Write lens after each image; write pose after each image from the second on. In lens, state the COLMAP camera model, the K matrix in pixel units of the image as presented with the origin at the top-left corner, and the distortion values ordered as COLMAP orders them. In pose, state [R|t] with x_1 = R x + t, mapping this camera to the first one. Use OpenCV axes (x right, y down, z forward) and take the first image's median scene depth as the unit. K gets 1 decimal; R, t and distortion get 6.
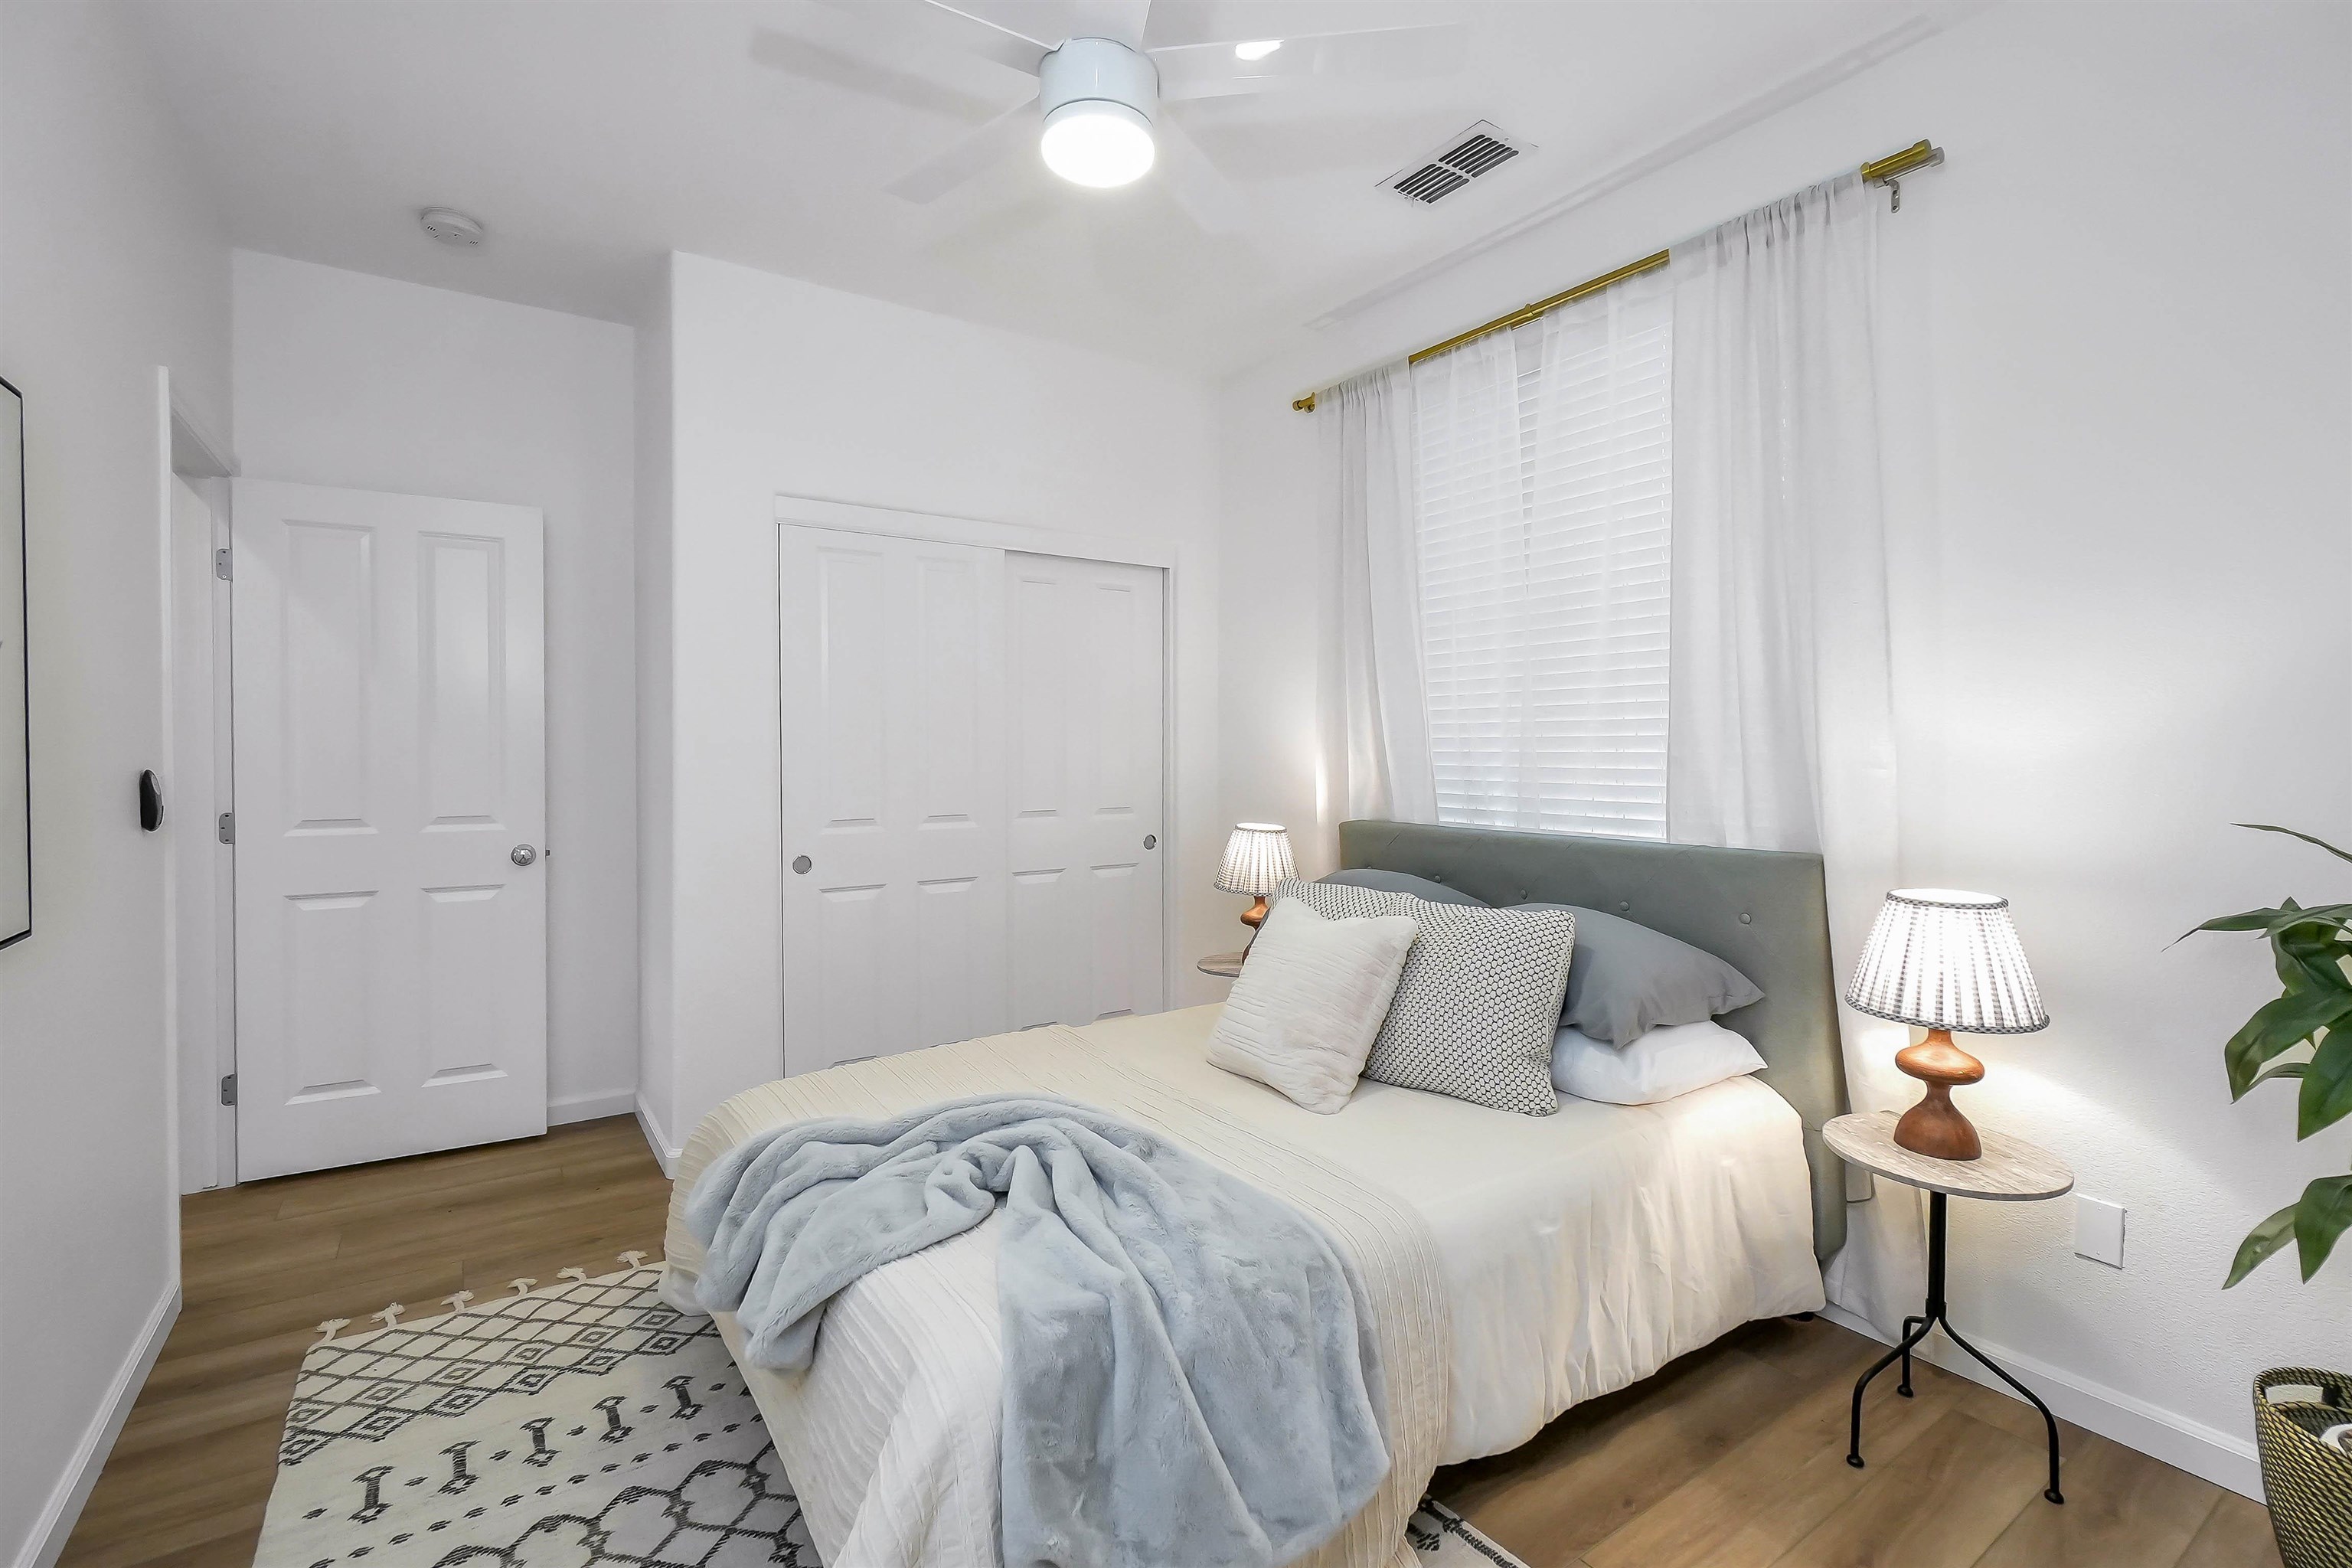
lens RADIAL K [[1020.3, 0, 1092.1], [0, 1020.3, 726.8], [0, 0, 1]] dist [-0.004692, -0.000593]
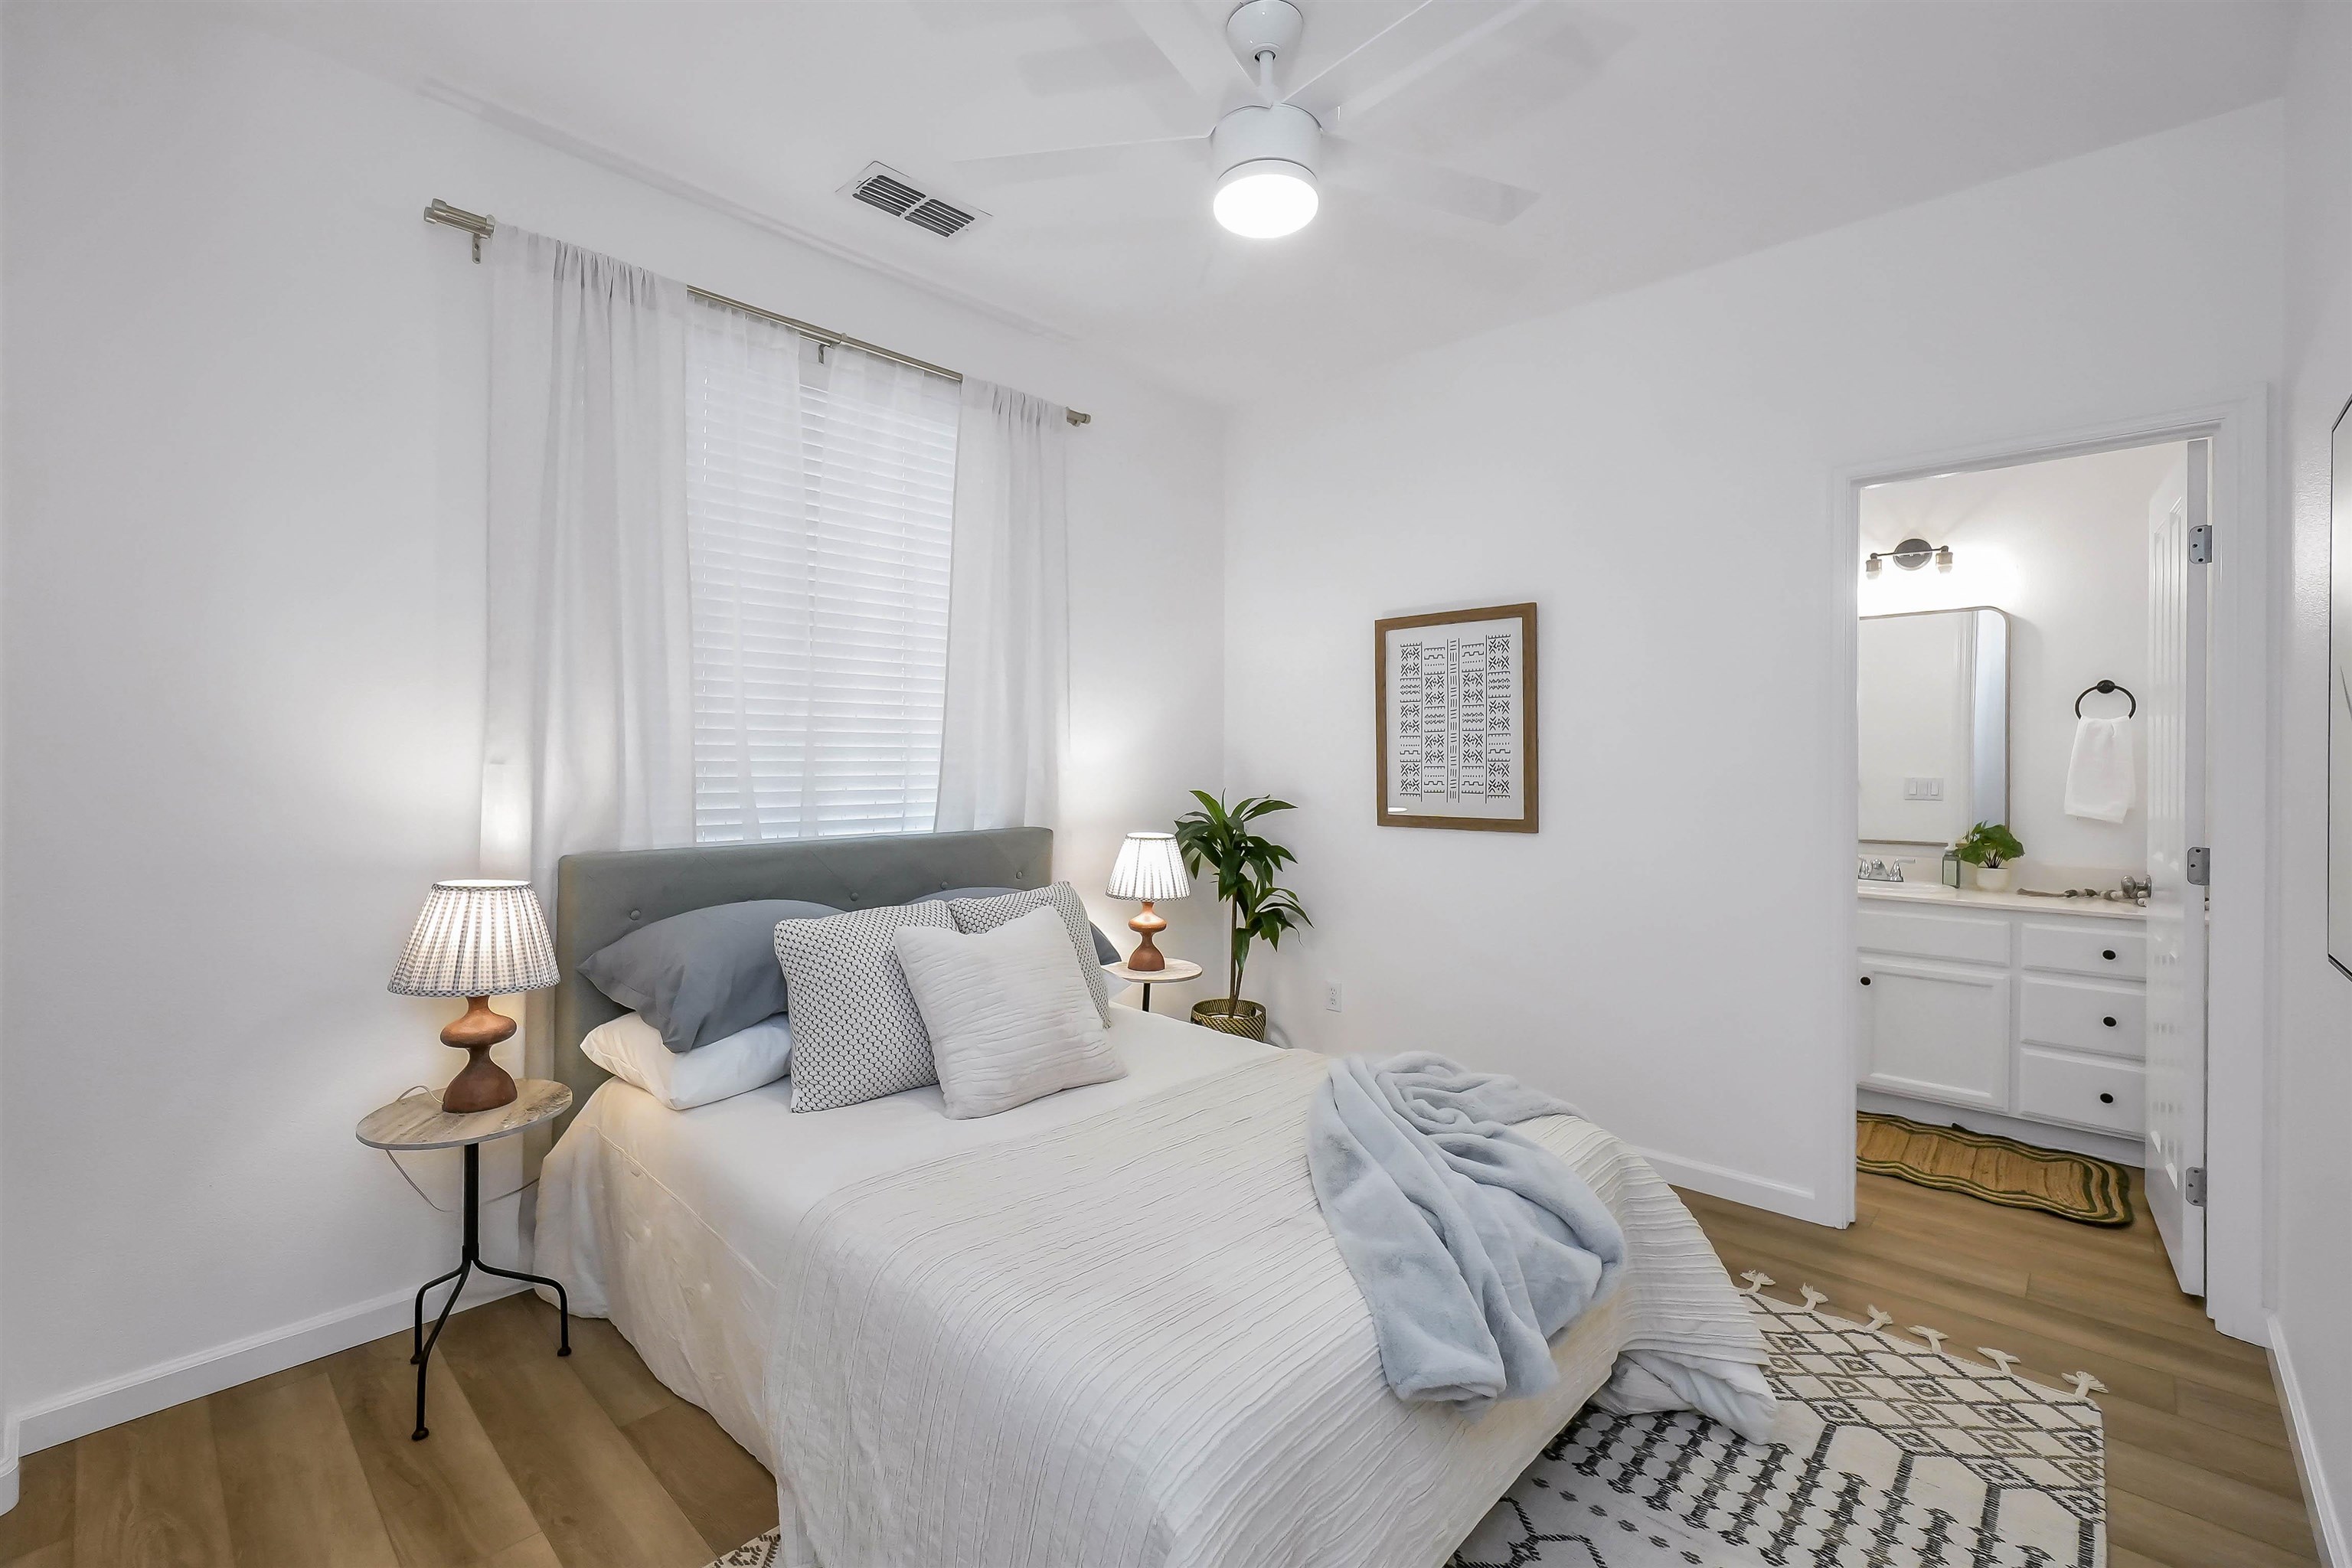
lens RADIAL K [[1020.3, 0, 1162.8], [0, 1020.3, 778.5], [0, 0, 1]] dist [-0.004692, -0.000593]
pose [[-0.238989, -0.038197, 0.970271, -0.600602], [-0.037820, 0.998834, 0.030006, -0.003590], [-0.970285, -0.029524, -0.240155, 0.817372]]
